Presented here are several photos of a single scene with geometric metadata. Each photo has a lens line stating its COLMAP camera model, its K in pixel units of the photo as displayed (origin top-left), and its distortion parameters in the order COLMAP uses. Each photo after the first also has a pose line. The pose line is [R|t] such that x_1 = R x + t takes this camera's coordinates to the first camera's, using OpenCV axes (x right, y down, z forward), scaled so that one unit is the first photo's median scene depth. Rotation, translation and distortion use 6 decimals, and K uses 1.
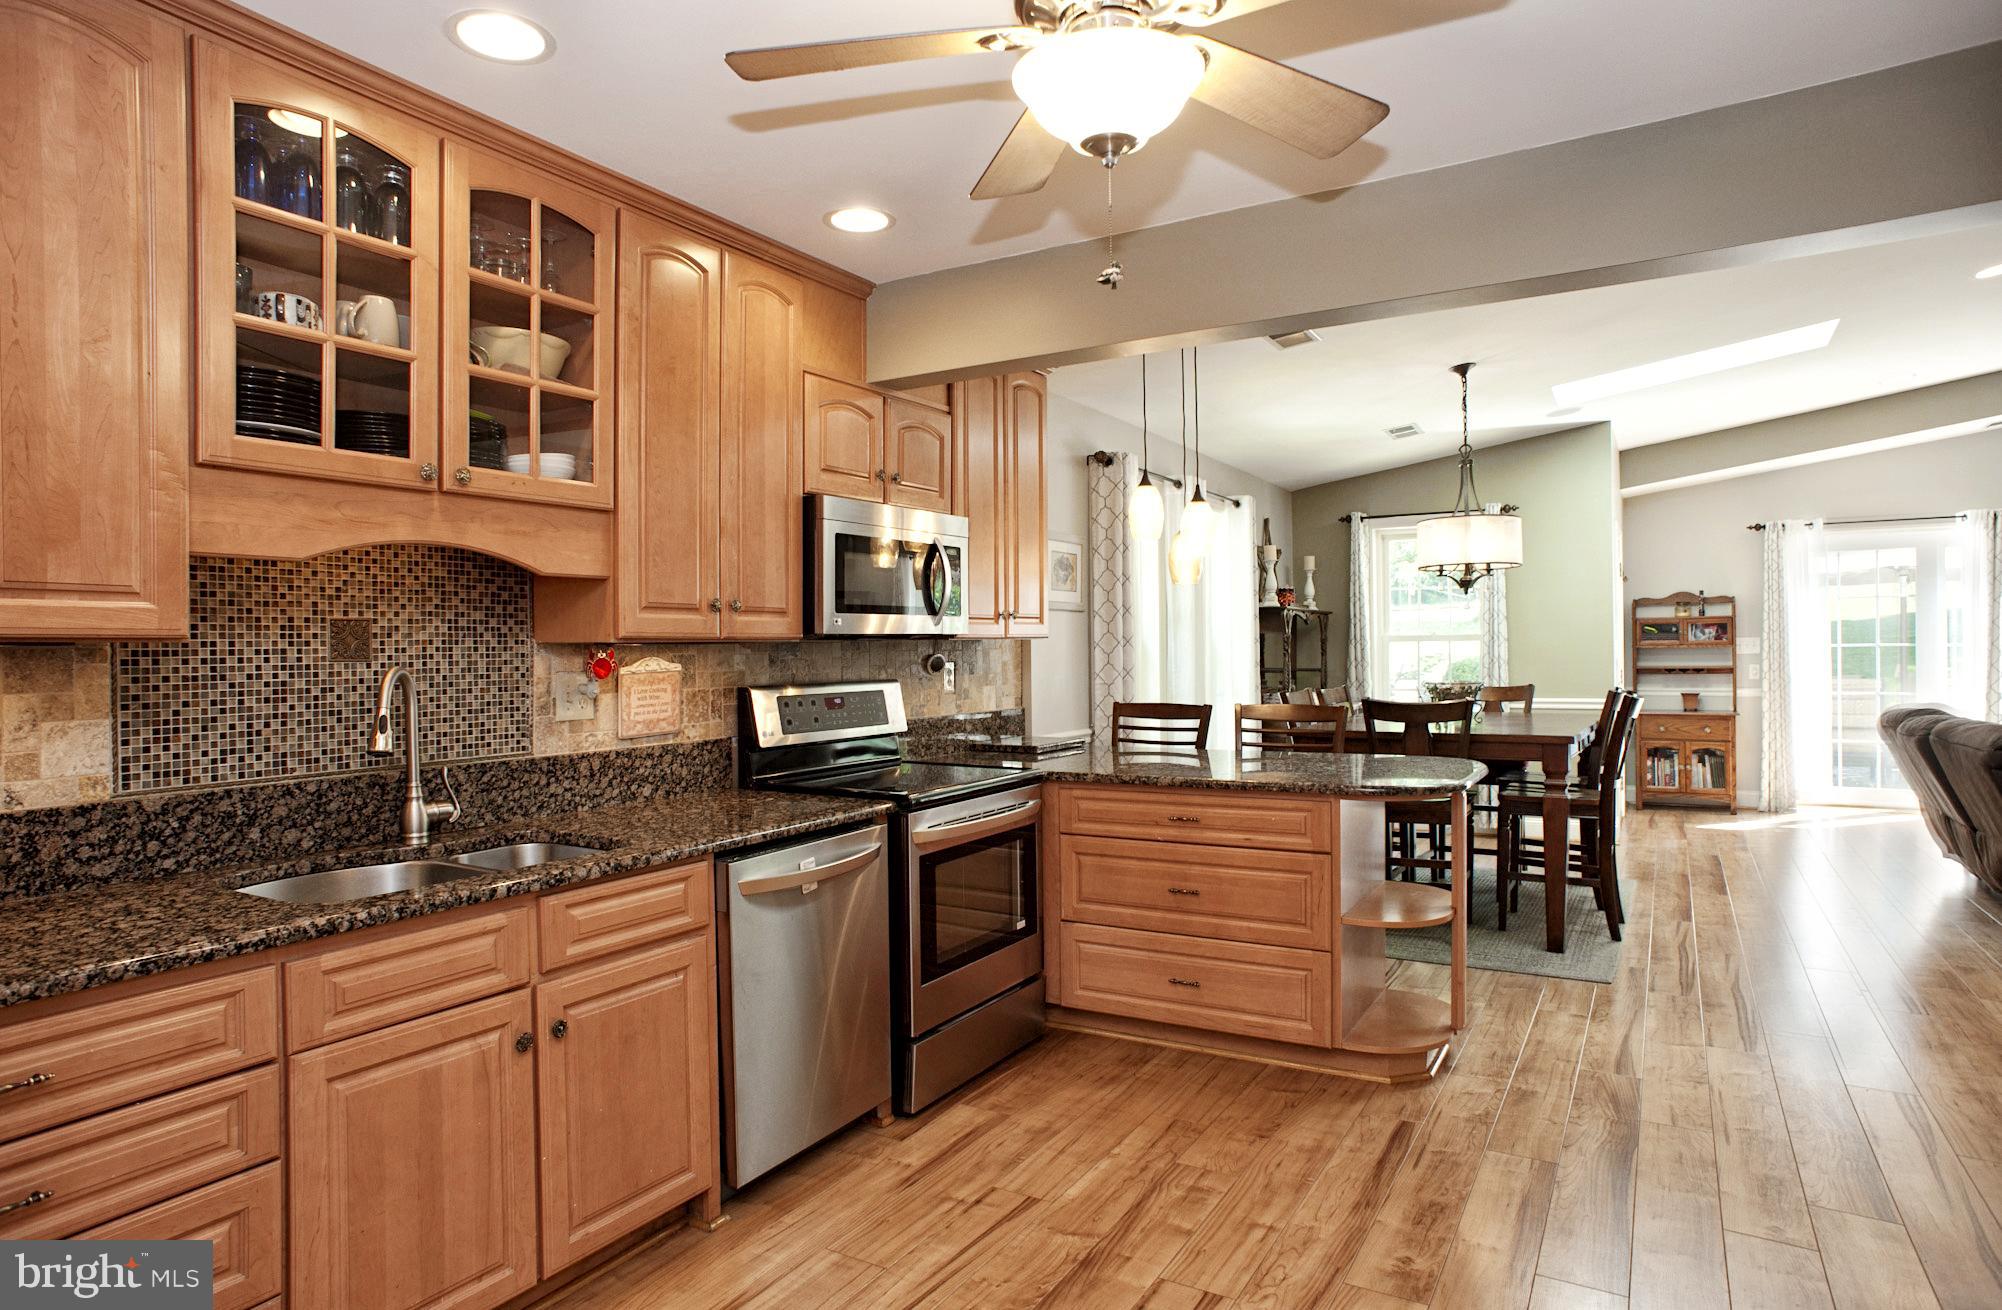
lens RADIAL K [[1123.5, 0, 1001.0], [0, 1123.5, 655.0], [0, 0, 1]] dist [-0.102982, 0.067645]
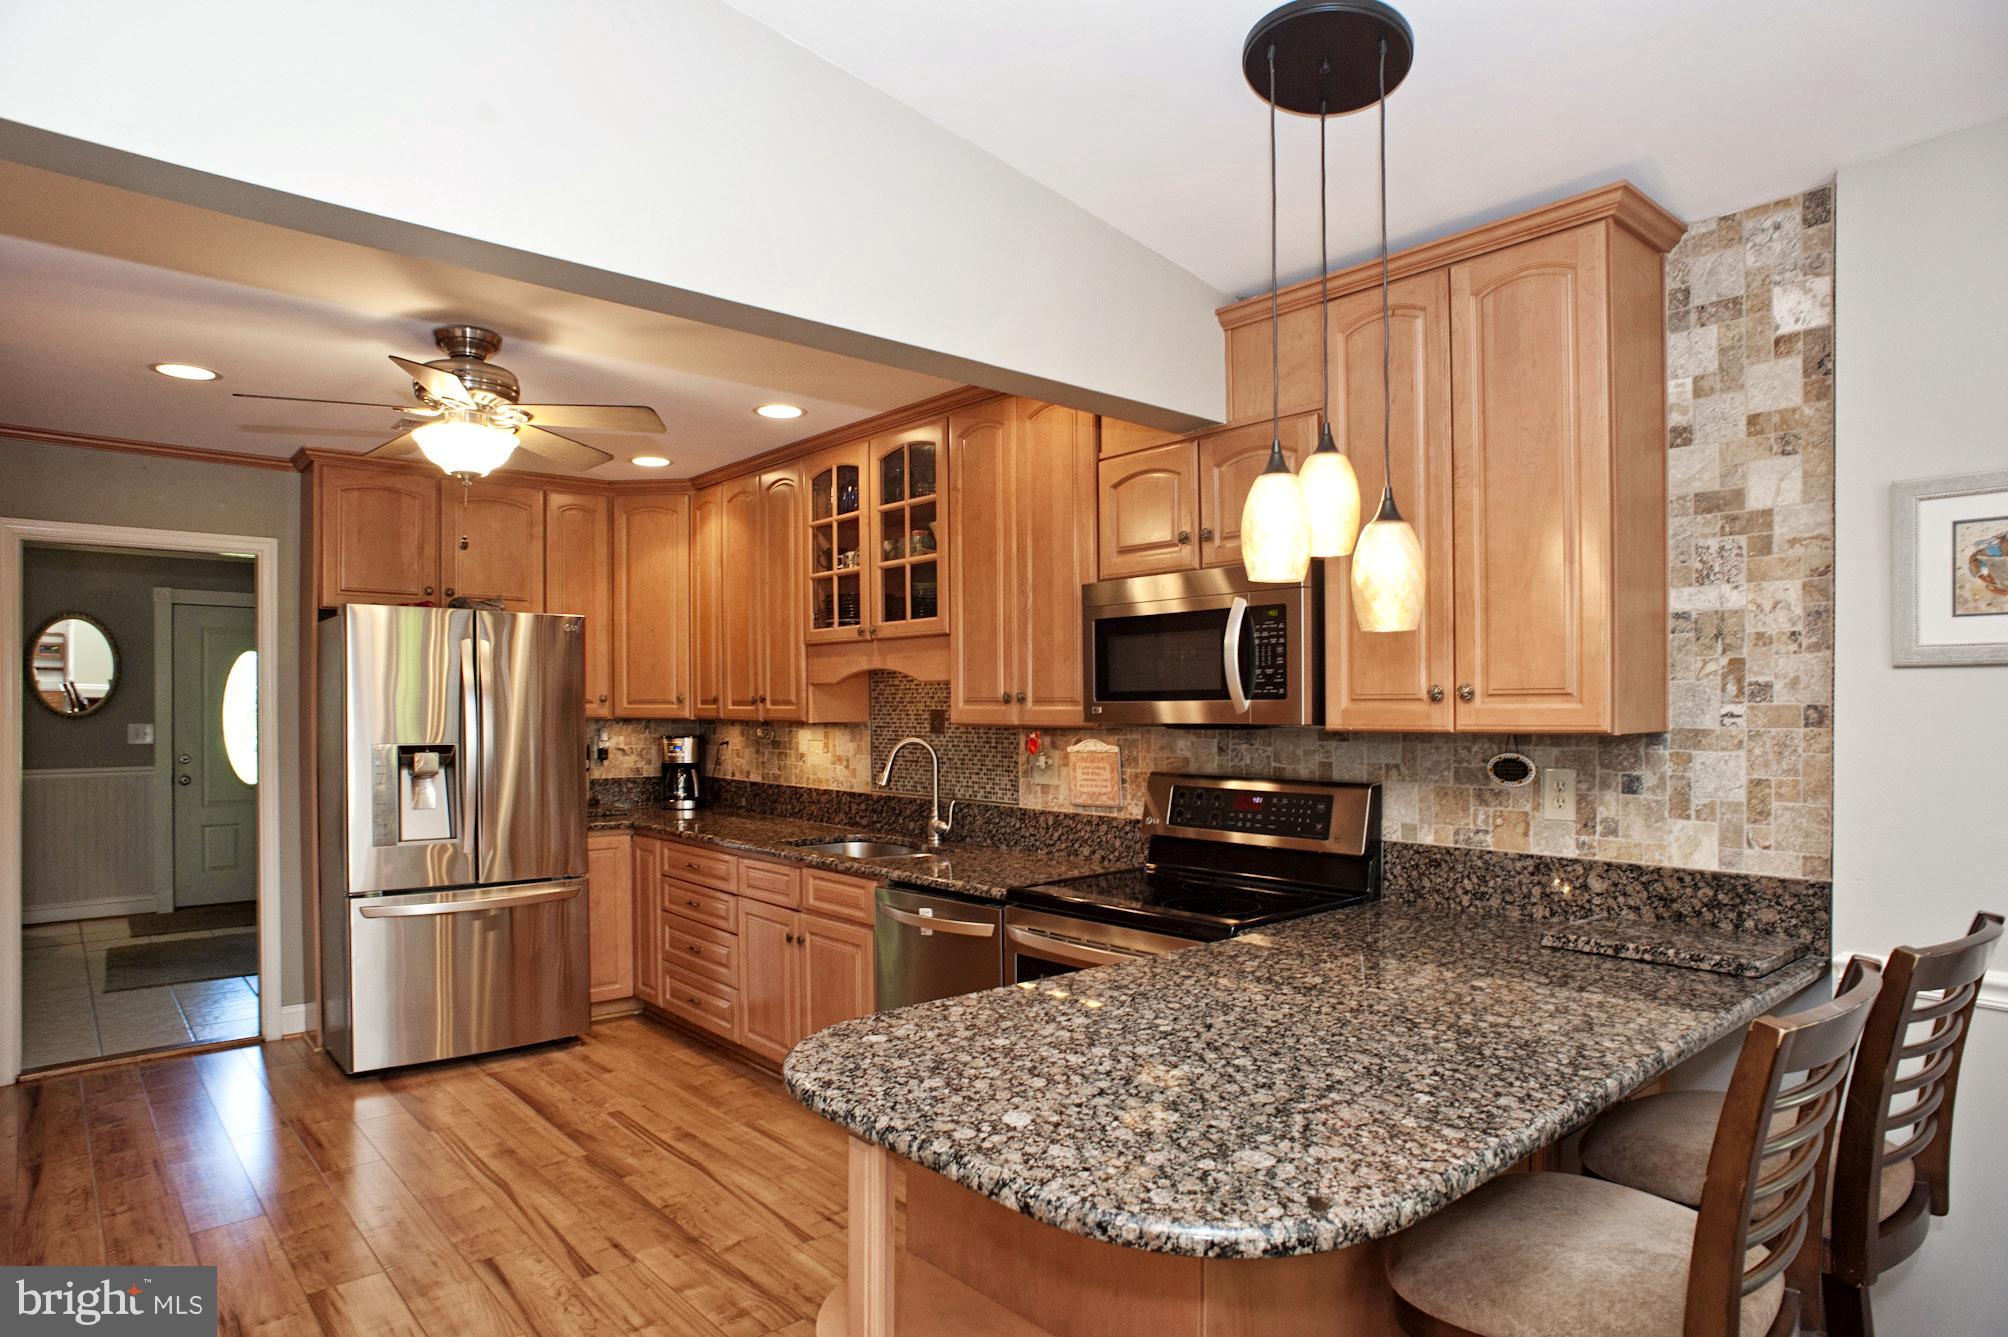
lens RADIAL K [[1171.5, 0, 1007.2], [0, 1171.5, 702.4], [0, 0, 1]] dist [-0.106139, 0.075160]
pose [[-0.309235, 0.012112, -0.950908, 0.957538], [0.000189, 0.999920, 0.012674, -0.056711], [0.950986, 0.003740, -0.309213, 1.395274]]
